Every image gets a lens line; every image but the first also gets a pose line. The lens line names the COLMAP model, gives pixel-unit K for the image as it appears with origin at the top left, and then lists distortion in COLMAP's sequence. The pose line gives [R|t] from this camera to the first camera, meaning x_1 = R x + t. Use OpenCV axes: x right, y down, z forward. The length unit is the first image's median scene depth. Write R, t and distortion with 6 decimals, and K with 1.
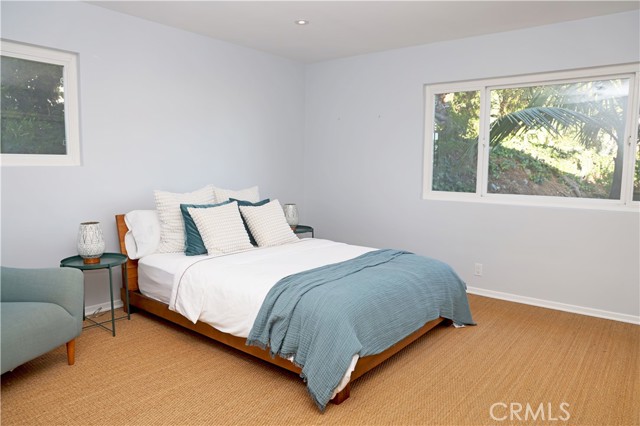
lens RADIAL K [[434.9, 0, 319.6], [0, 434.9, 211.2], [0, 0, 1]] dist [-0.100850, 0.070760]
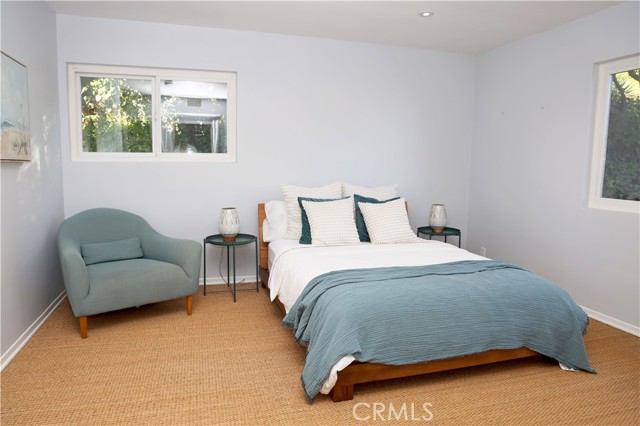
lens RADIAL K [[434.9, 0, 319.6], [0, 434.9, 211.2], [0, 0, 1]] dist [-0.100850, 0.070760]
pose [[0.826208, 0.065681, -0.559523, 0.361440], [-0.064671, 0.997672, 0.021620, -0.007836], [0.559641, 0.018322, 0.828533, 0.095304]]
